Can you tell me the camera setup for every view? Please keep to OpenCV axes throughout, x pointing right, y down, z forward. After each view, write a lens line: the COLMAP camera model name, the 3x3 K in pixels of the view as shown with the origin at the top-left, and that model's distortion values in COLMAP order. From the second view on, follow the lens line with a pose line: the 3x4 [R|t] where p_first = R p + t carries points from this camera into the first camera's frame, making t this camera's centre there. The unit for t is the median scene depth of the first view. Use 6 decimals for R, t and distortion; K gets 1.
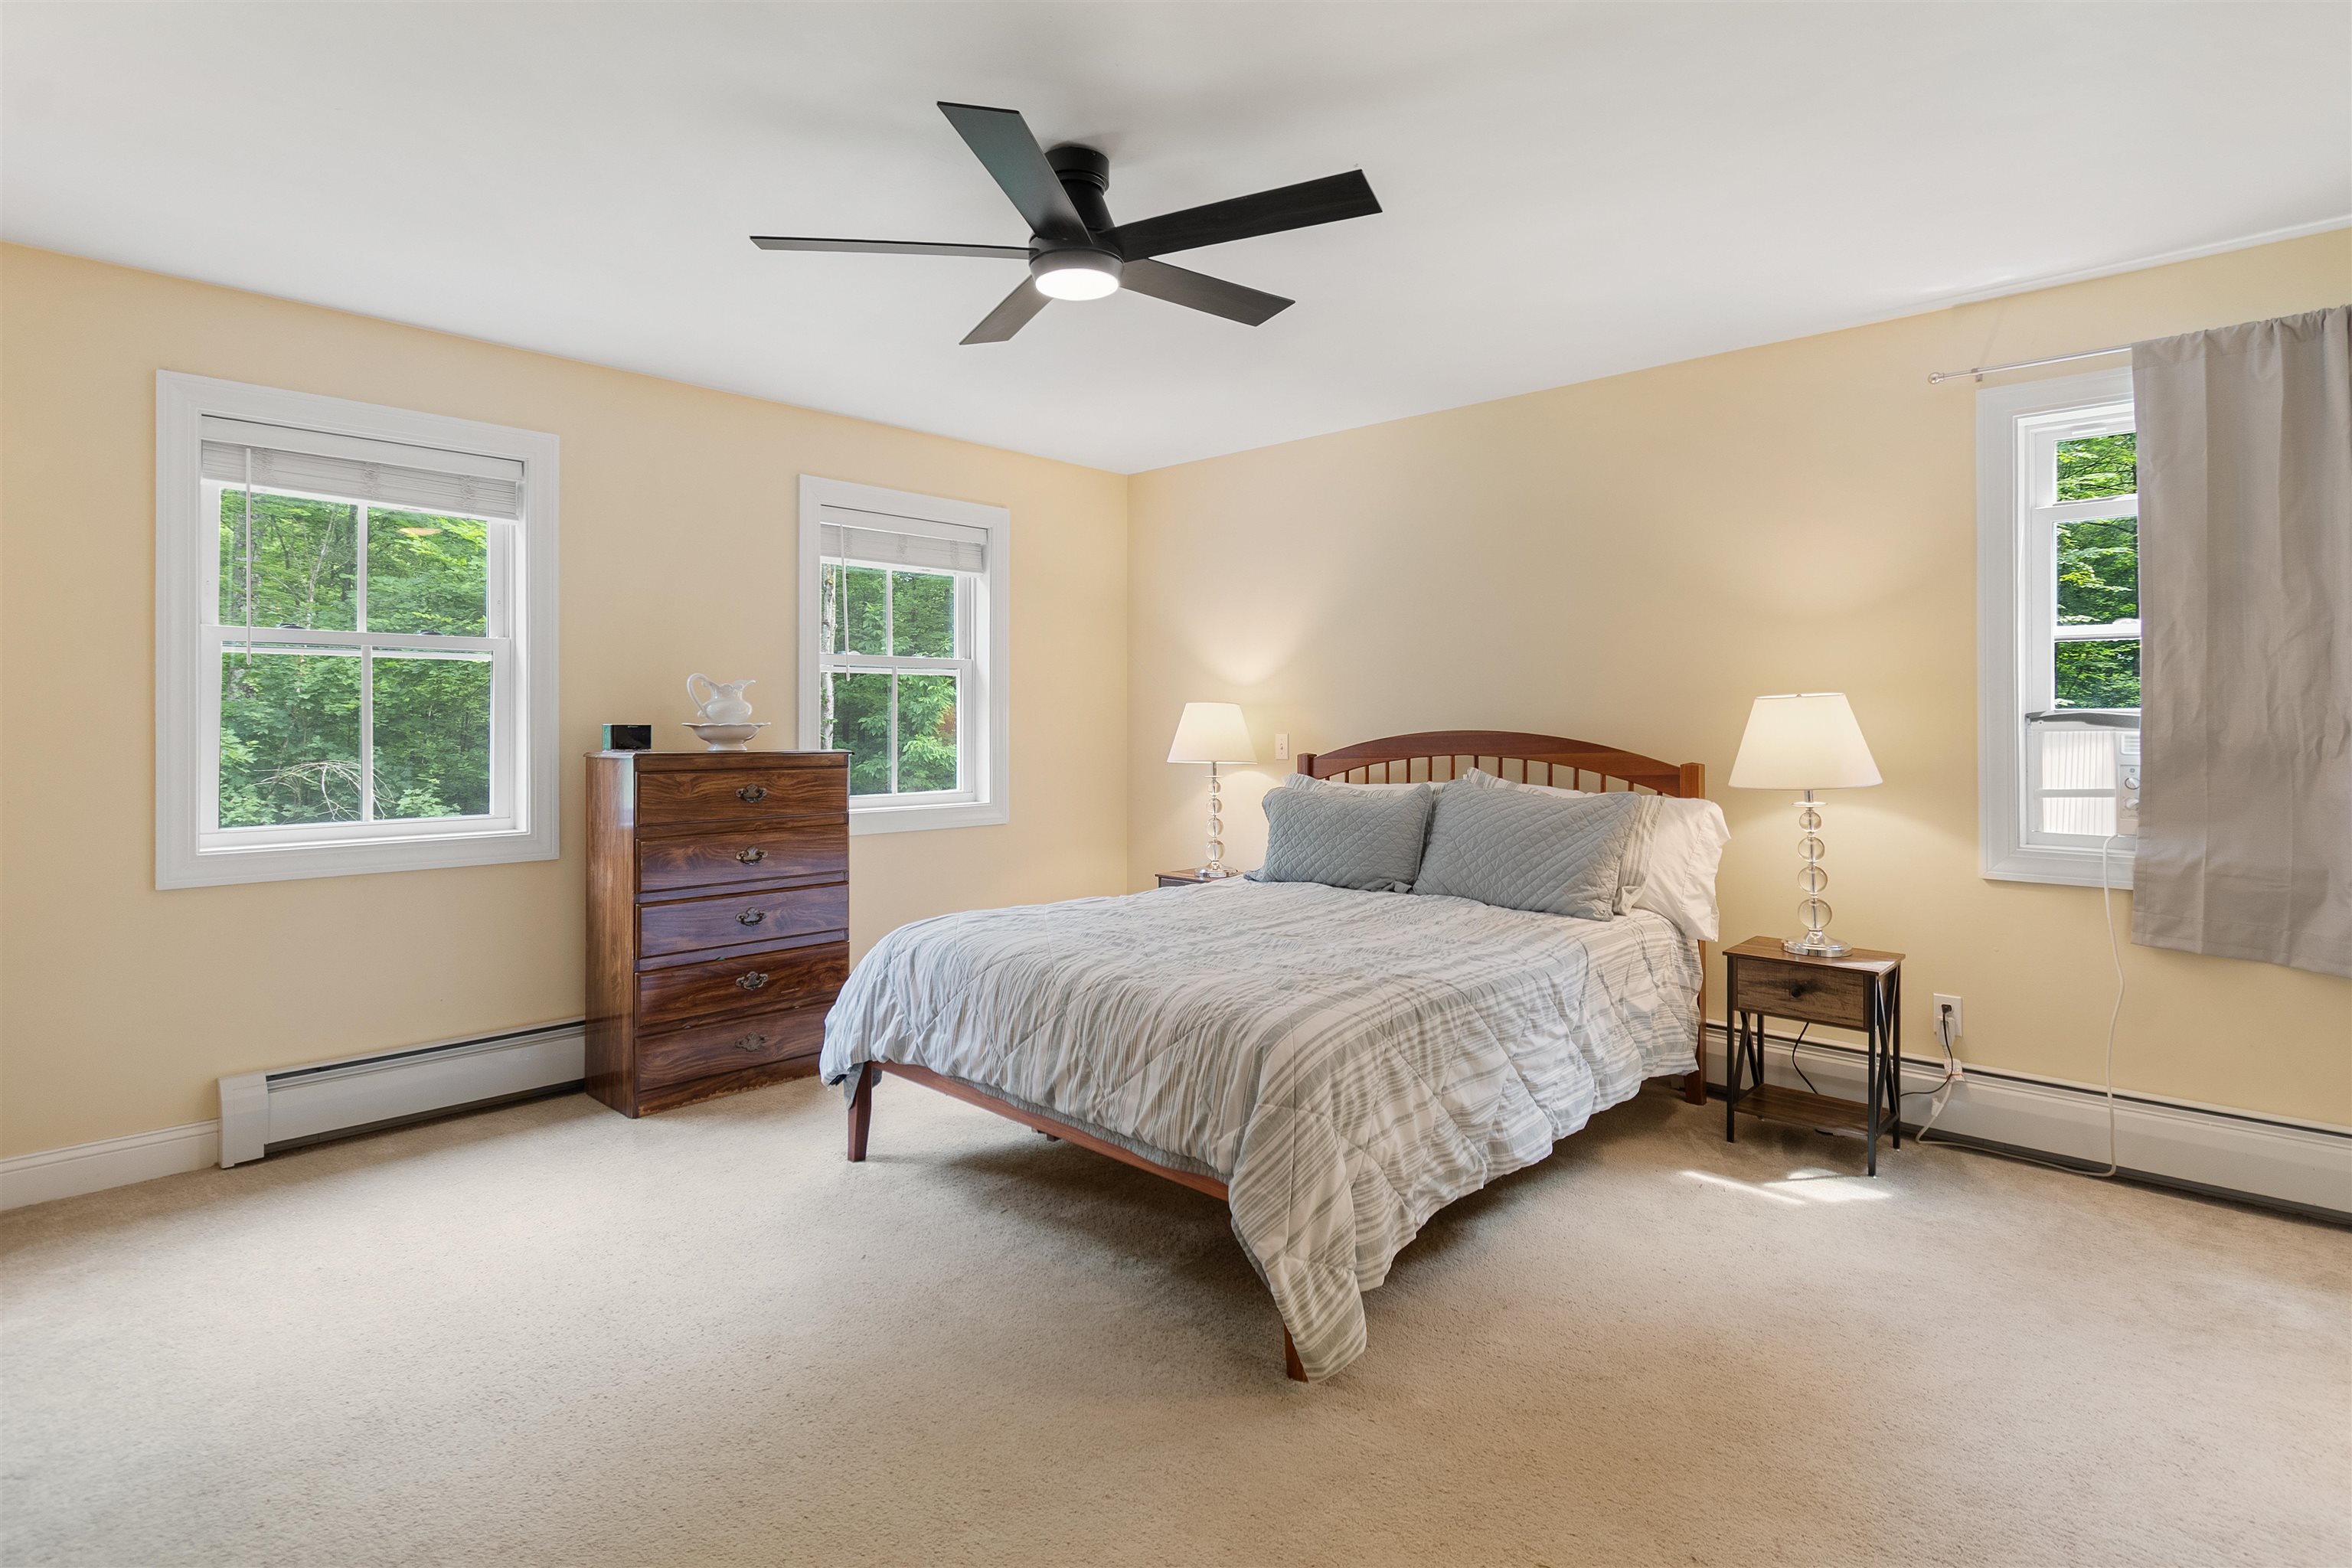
lens RADIAL K [[1233.6, 0, 1184.3], [0, 1233.6, 730.1], [0, 0, 1]] dist [0.002732, -0.000837]
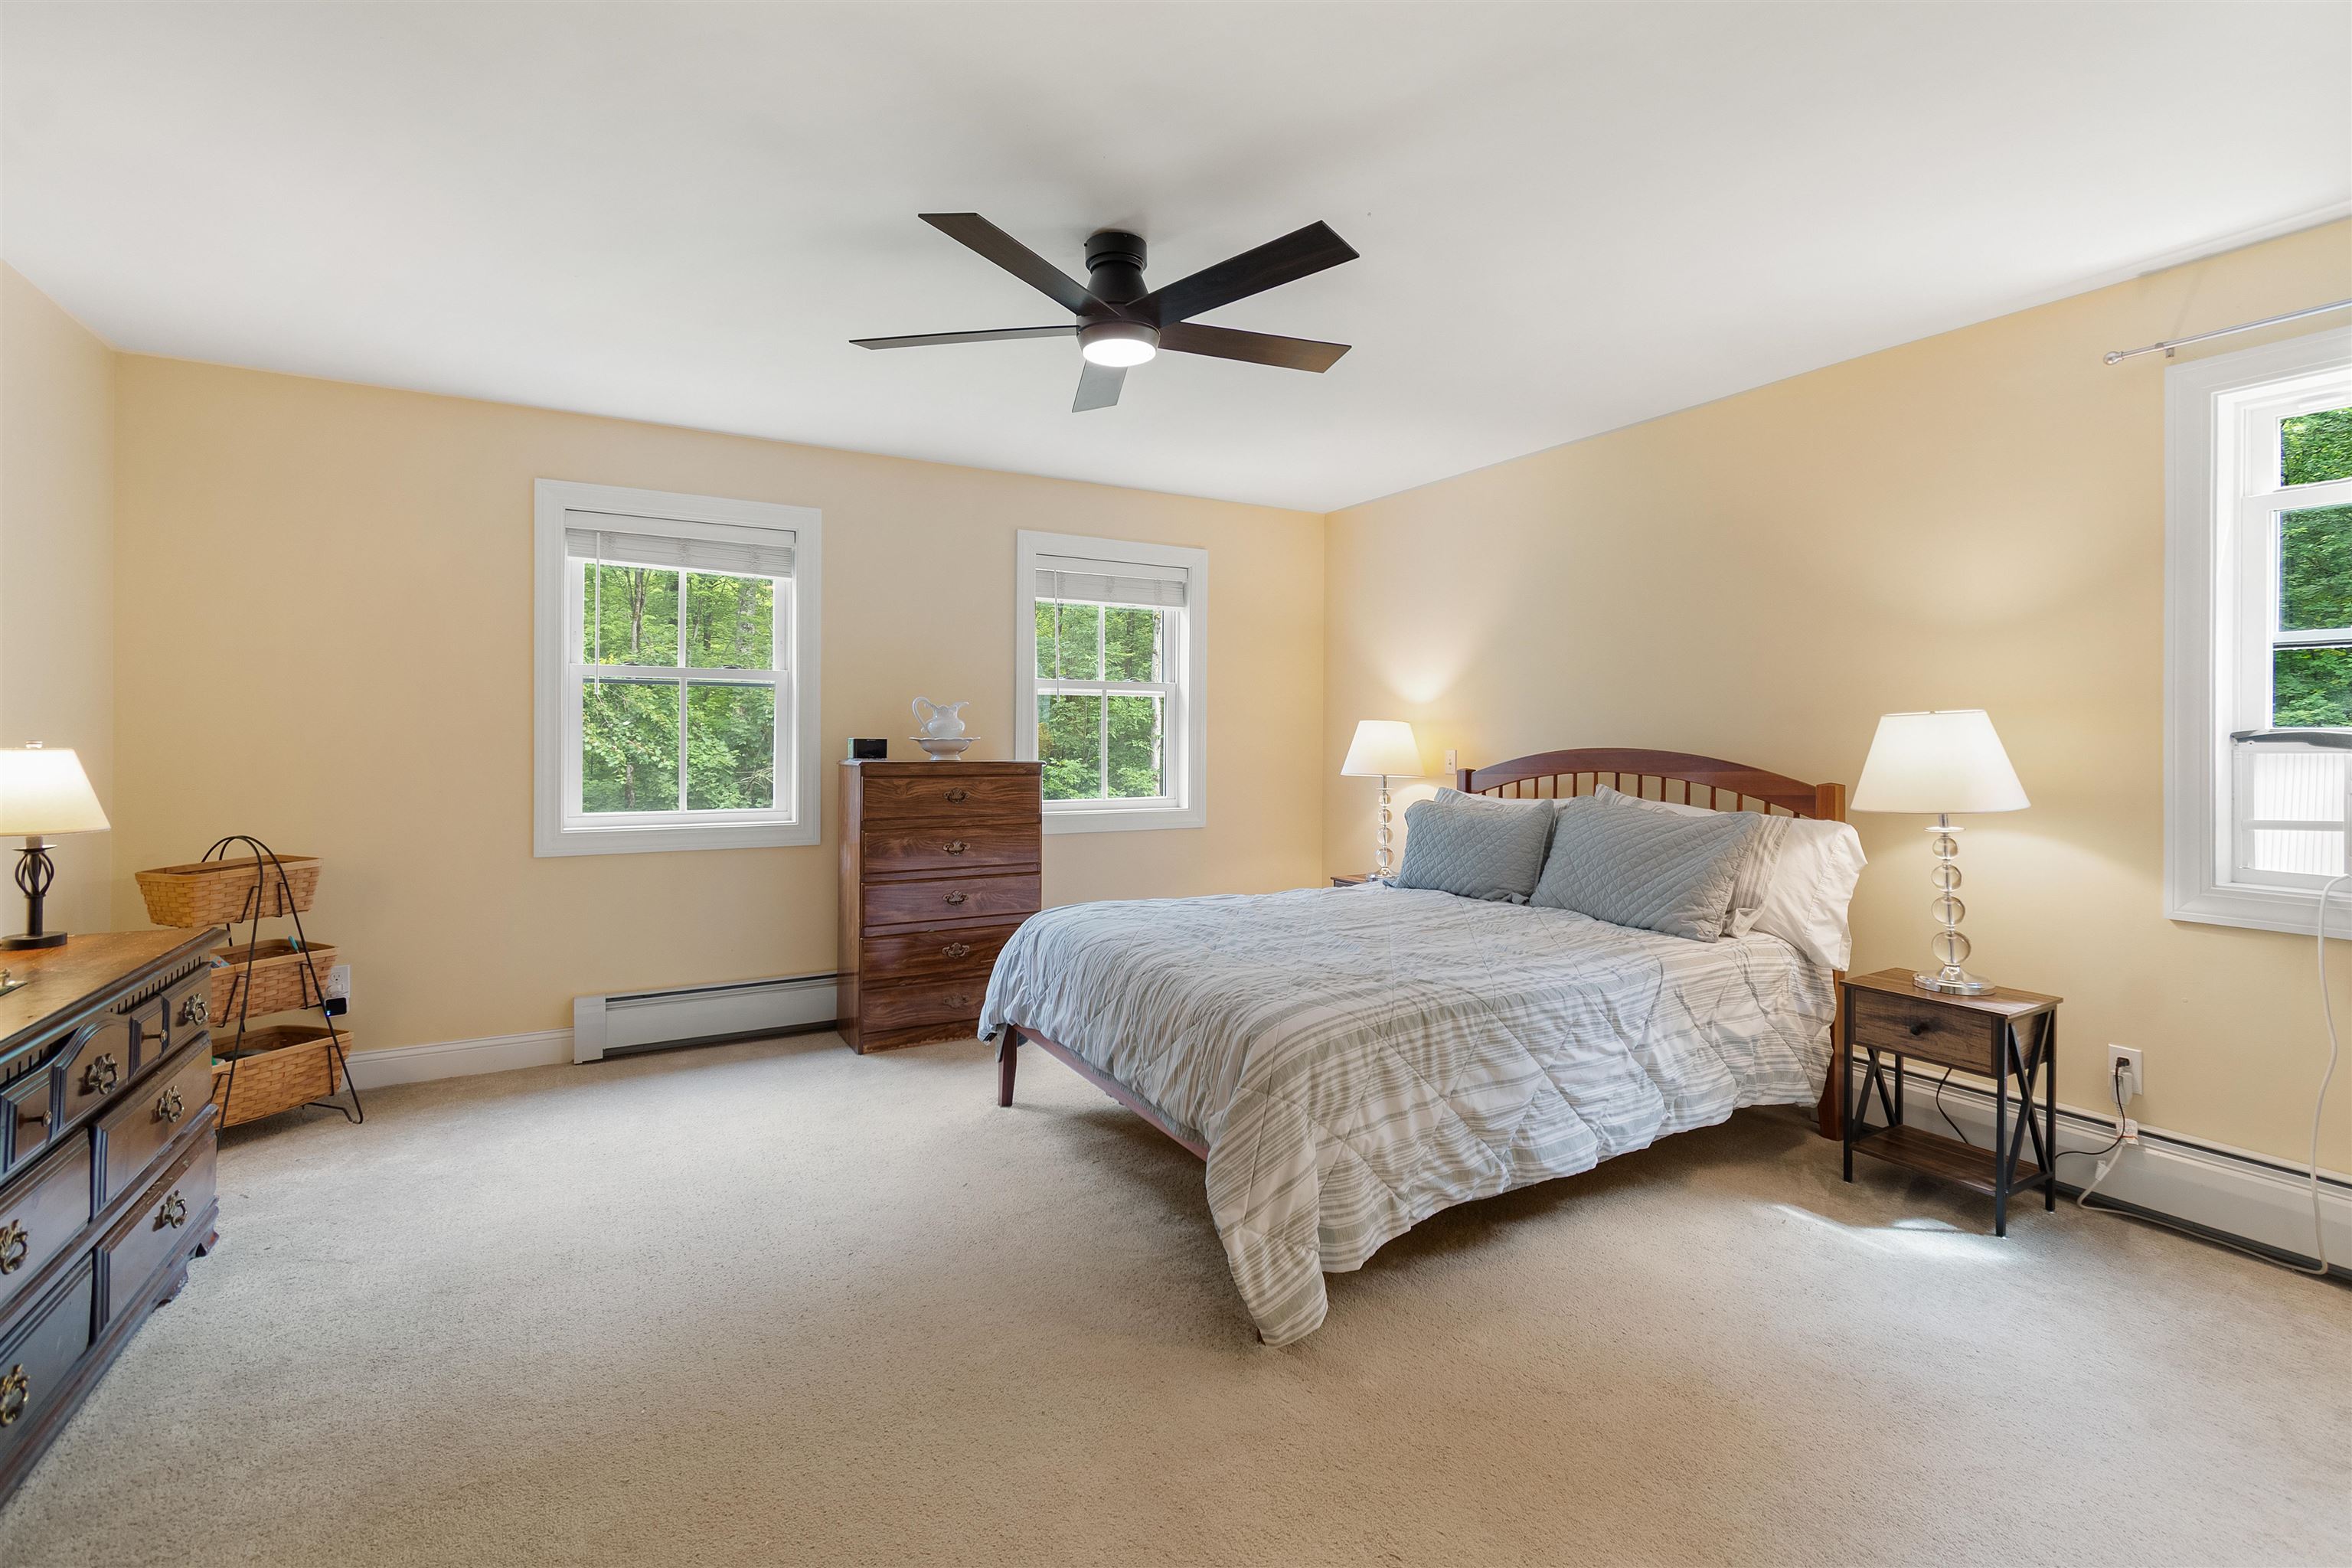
lens RADIAL K [[1104.8, 0, 1173.8], [0, 1104.8, 749.5], [0, 0, 1]] dist [0.003053, -0.000004]
pose [[0.955392, 0.007040, -0.295256, 0.202323], [-0.005846, 0.999971, 0.004928, -0.001029], [0.295282, -0.002982, 0.955406, 0.031770]]
